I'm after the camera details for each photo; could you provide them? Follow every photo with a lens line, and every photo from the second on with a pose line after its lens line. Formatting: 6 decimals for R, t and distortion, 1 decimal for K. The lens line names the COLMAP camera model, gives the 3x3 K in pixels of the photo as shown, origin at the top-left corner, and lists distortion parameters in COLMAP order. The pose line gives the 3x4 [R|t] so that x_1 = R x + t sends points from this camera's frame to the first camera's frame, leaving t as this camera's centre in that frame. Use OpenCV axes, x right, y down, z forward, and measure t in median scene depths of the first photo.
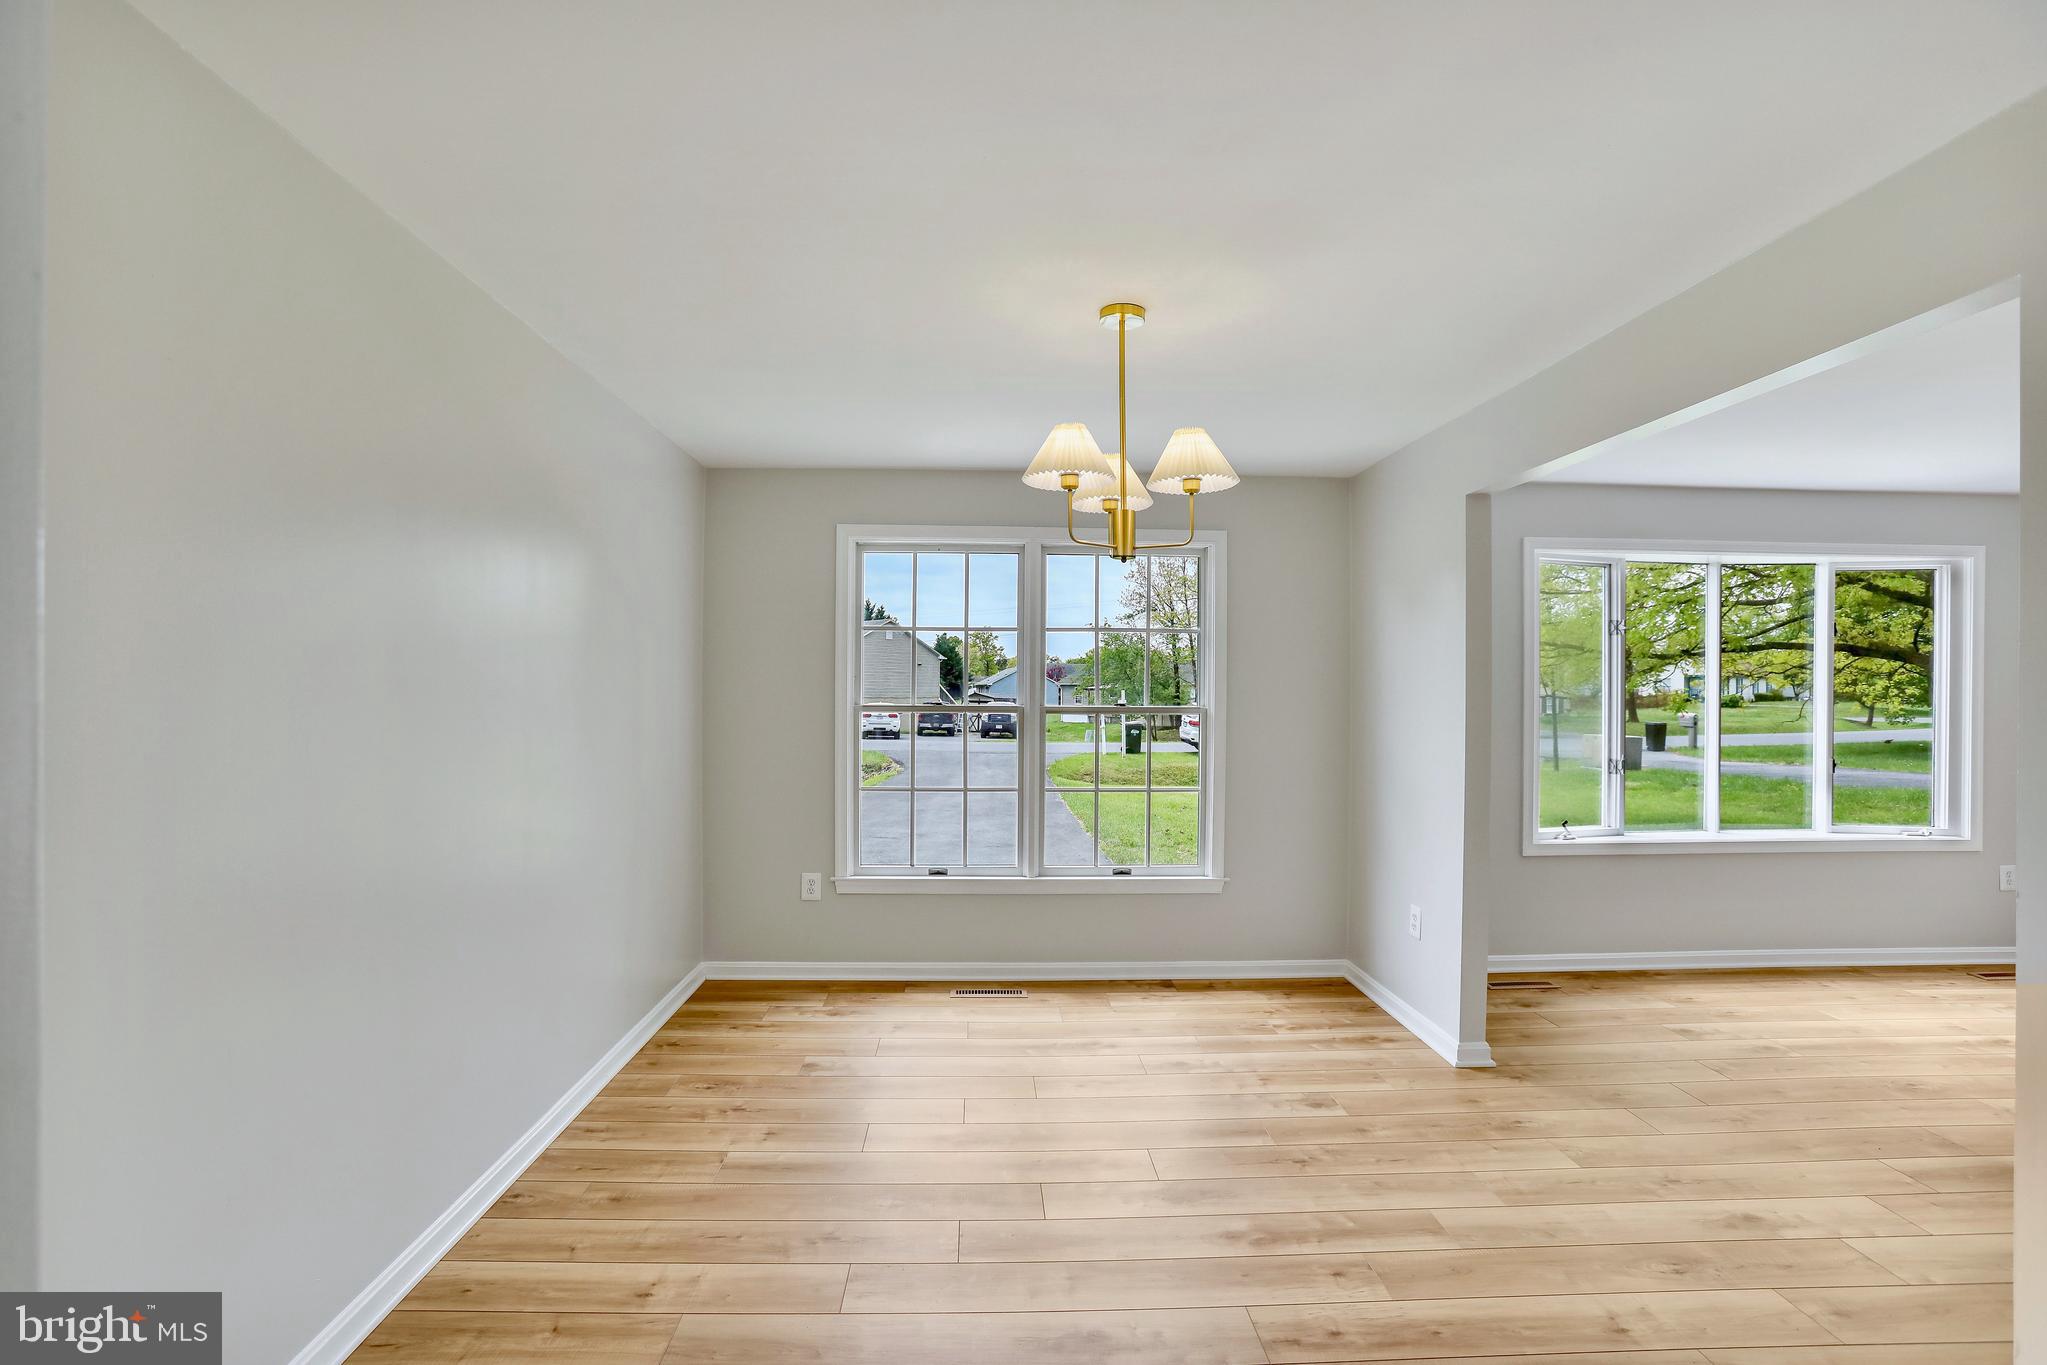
lens RADIAL K [[896.8, 0, 1023.5], [0, 896.8, 682.5], [0, 0, 1]] dist [-0.009007, 0.000611]
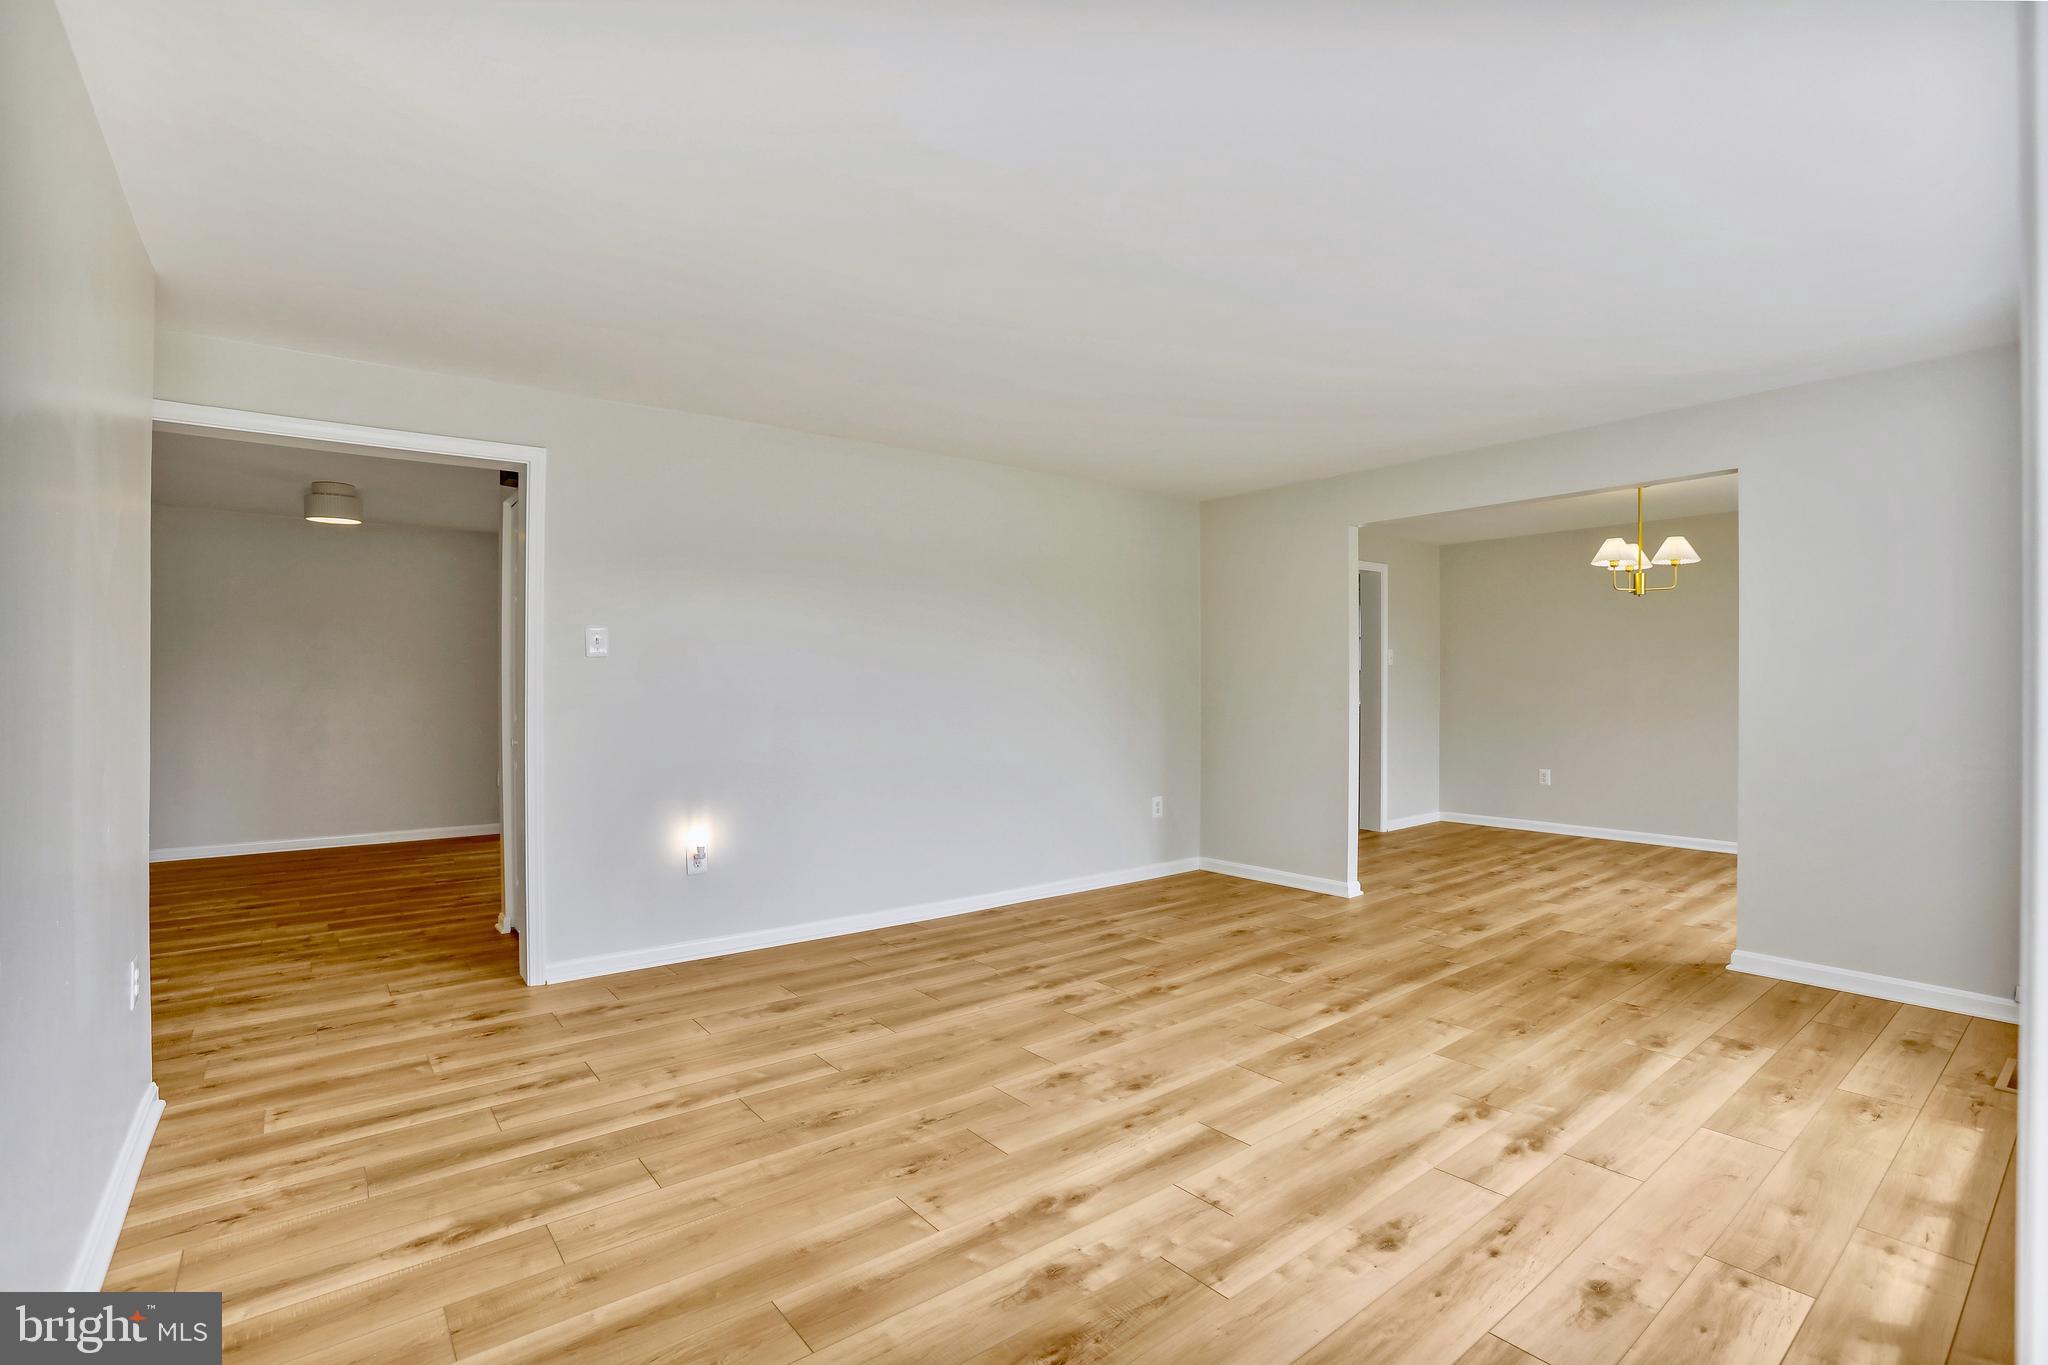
lens RADIAL K [[897.3, 0, 1024.0], [0, 897.3, 682.5], [0, 0, 1]] dist [-0.009007, 0.000611]
pose [[-0.811192, -0.000808, -0.584780, 1.789441], [0.022621, 0.999207, -0.032760, 0.072794], [0.584343, -0.039803, -0.810530, 1.316805]]
